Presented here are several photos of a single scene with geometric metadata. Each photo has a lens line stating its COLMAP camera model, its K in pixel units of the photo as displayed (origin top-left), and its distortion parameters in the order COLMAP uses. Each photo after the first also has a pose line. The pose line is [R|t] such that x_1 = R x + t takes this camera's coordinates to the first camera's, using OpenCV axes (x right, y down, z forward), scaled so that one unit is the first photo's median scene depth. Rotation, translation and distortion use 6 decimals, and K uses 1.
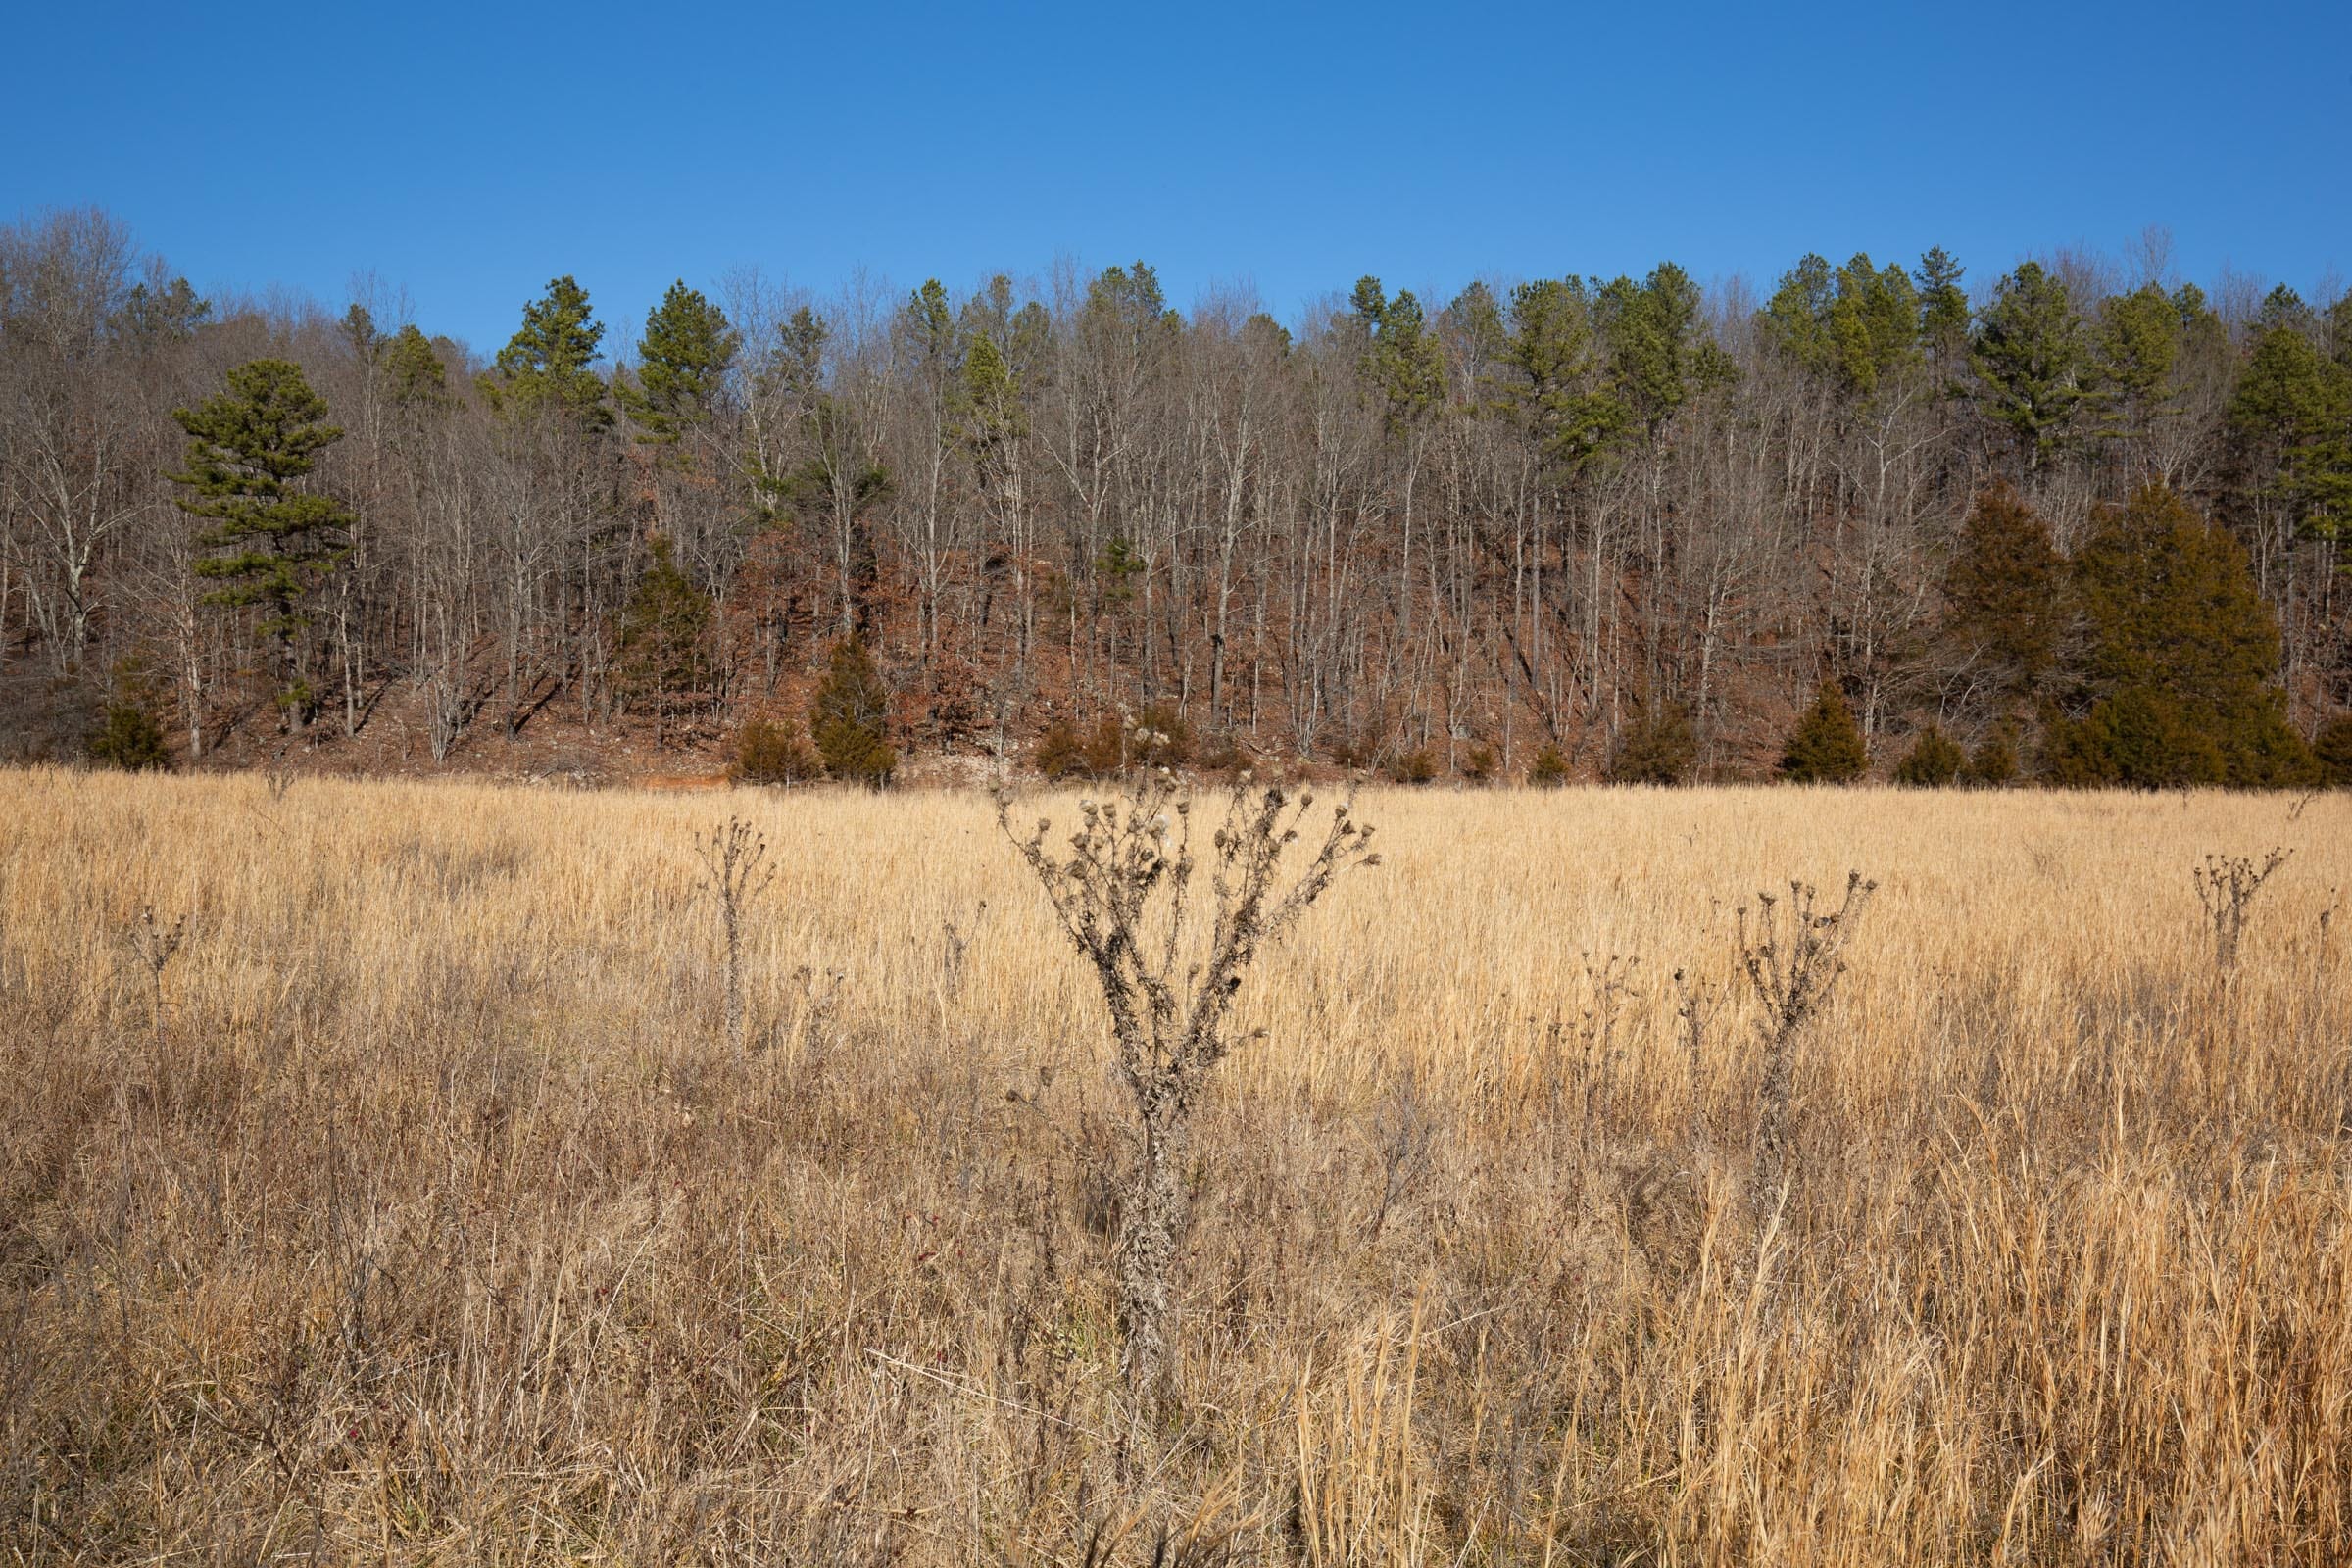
lens RADIAL K [[2277.8, 0, 1176.0], [0, 2277.8, 784.0], [0, 0, 1]] dist [0.038523, 0.003048]
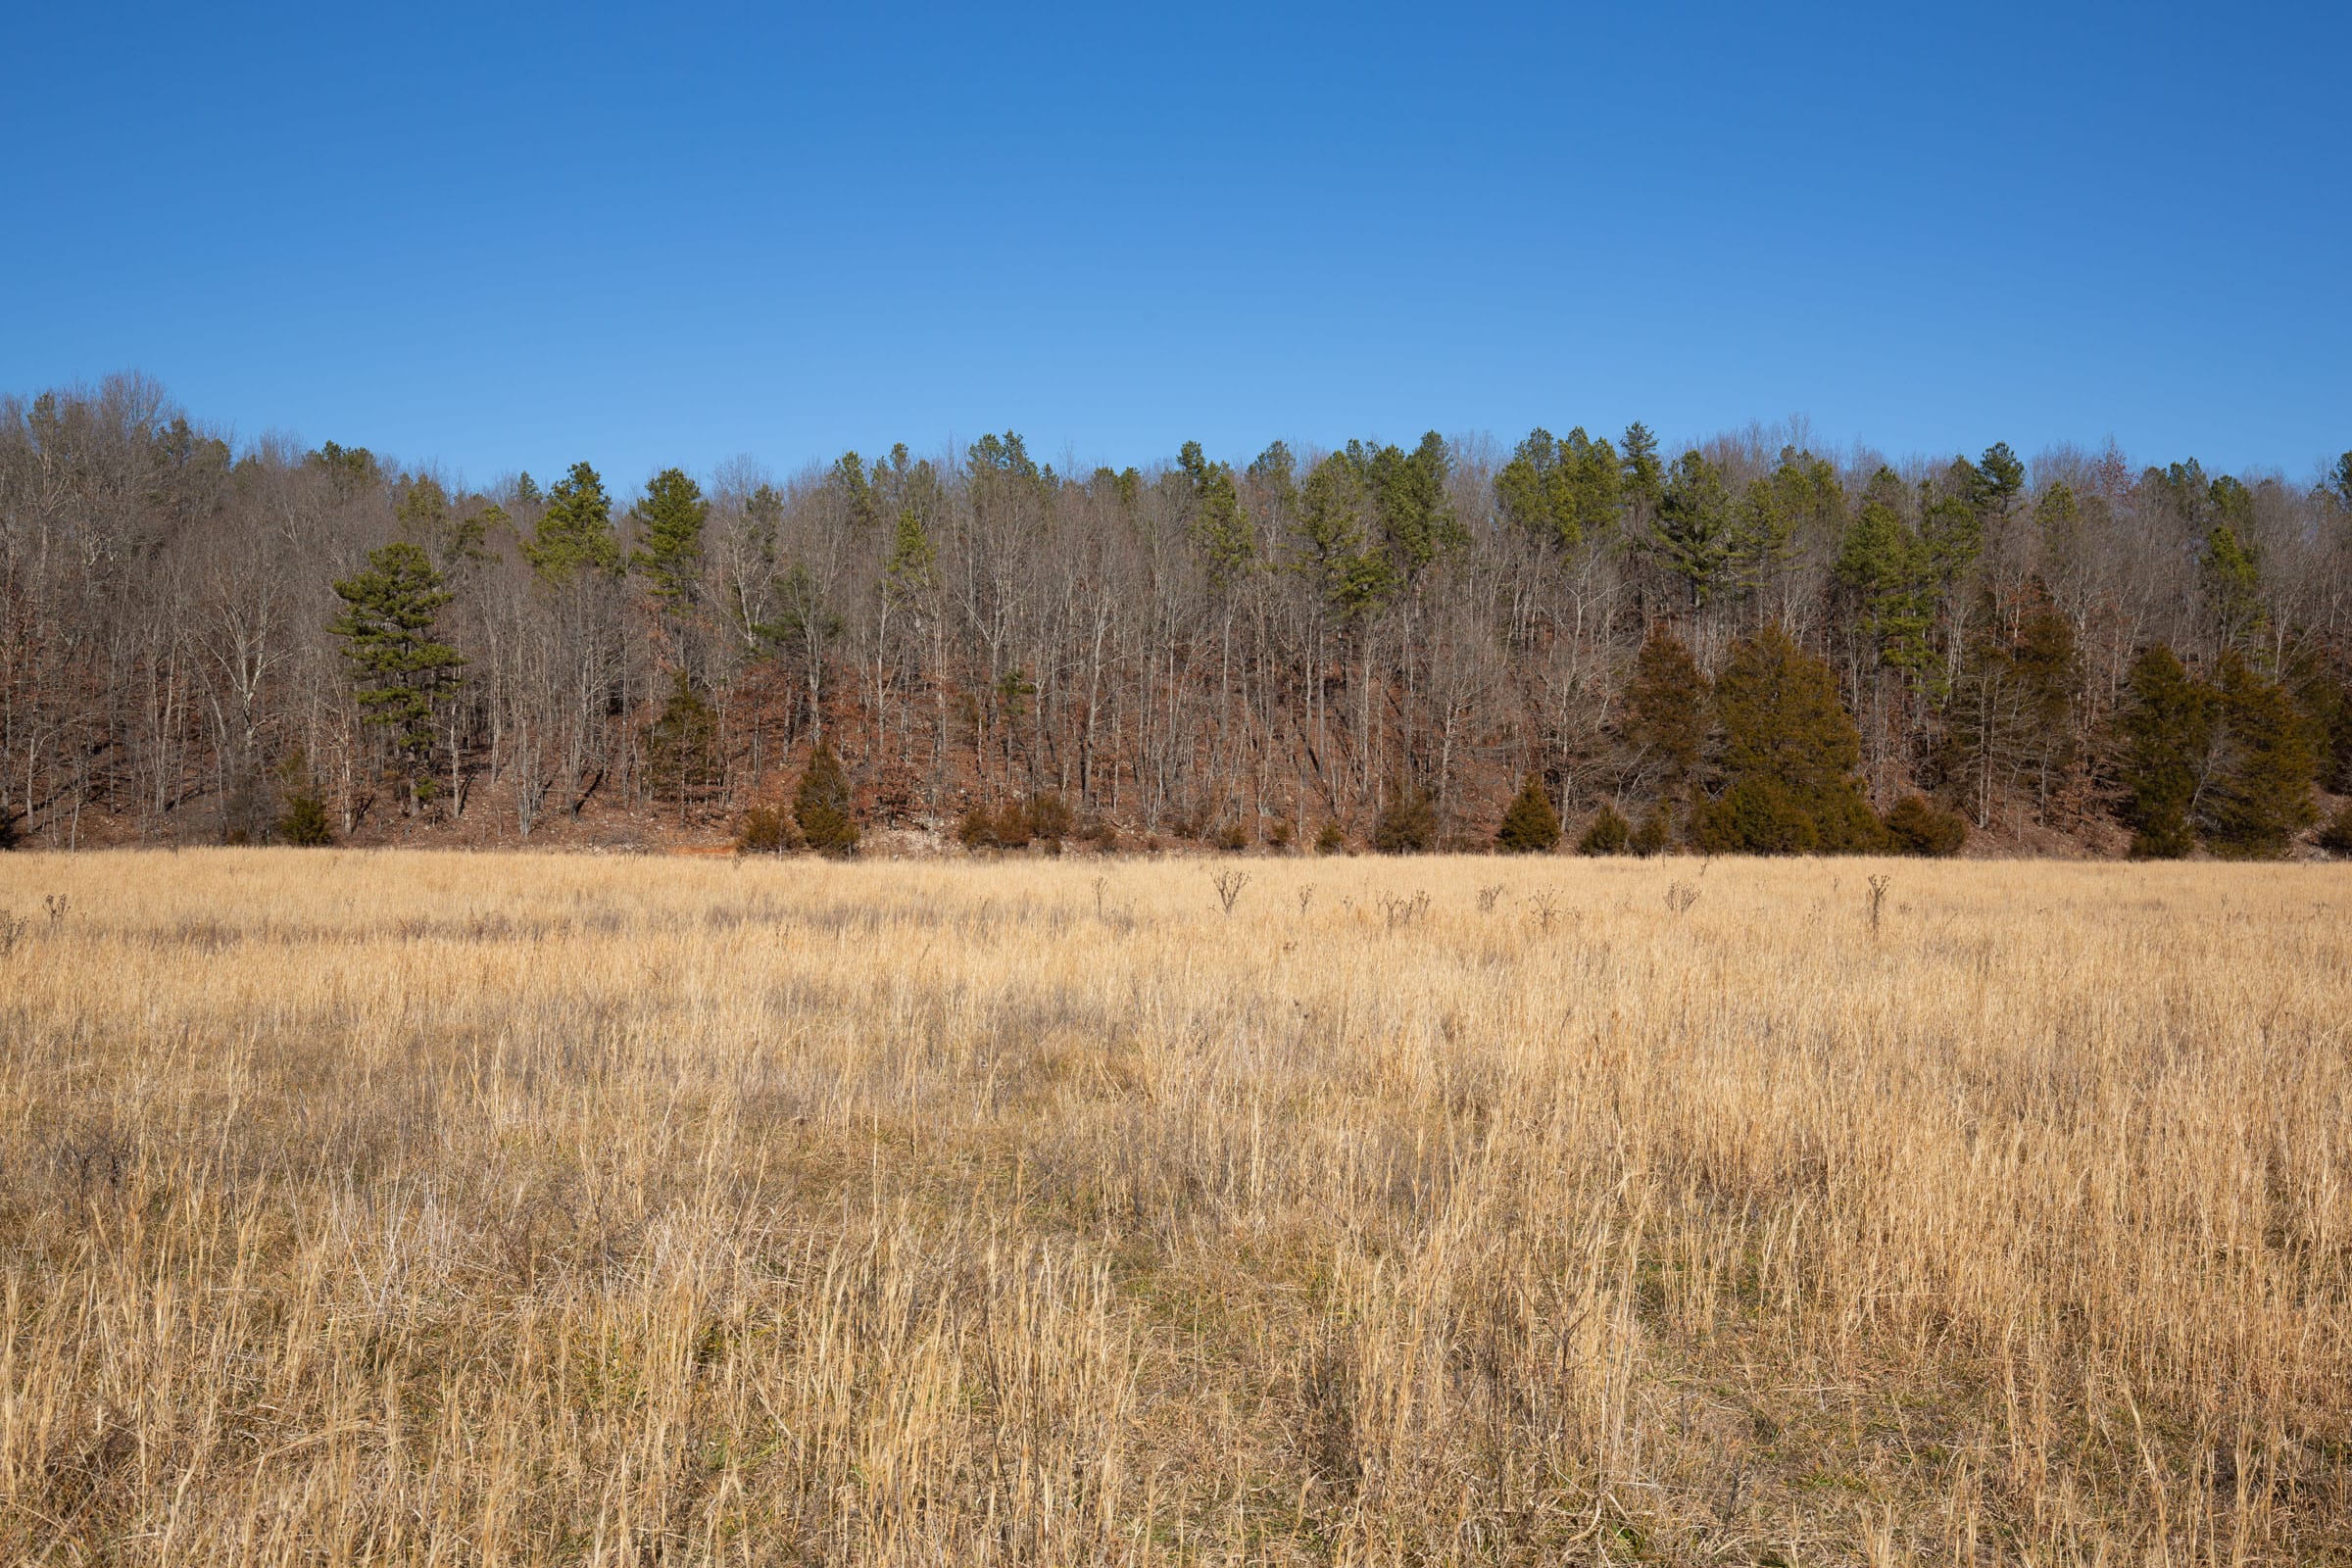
lens RADIAL K [[2277.8, 0, 1176.0], [0, 2277.8, 784.0], [0, 0, 1]] dist [0.038523, 0.003048]
pose [[0.996499, -0.000492, 0.083605, -0.039805], [0.002577, 0.999688, -0.024832, -0.005320], [-0.083567, 0.024960, 0.996190, -0.329980]]
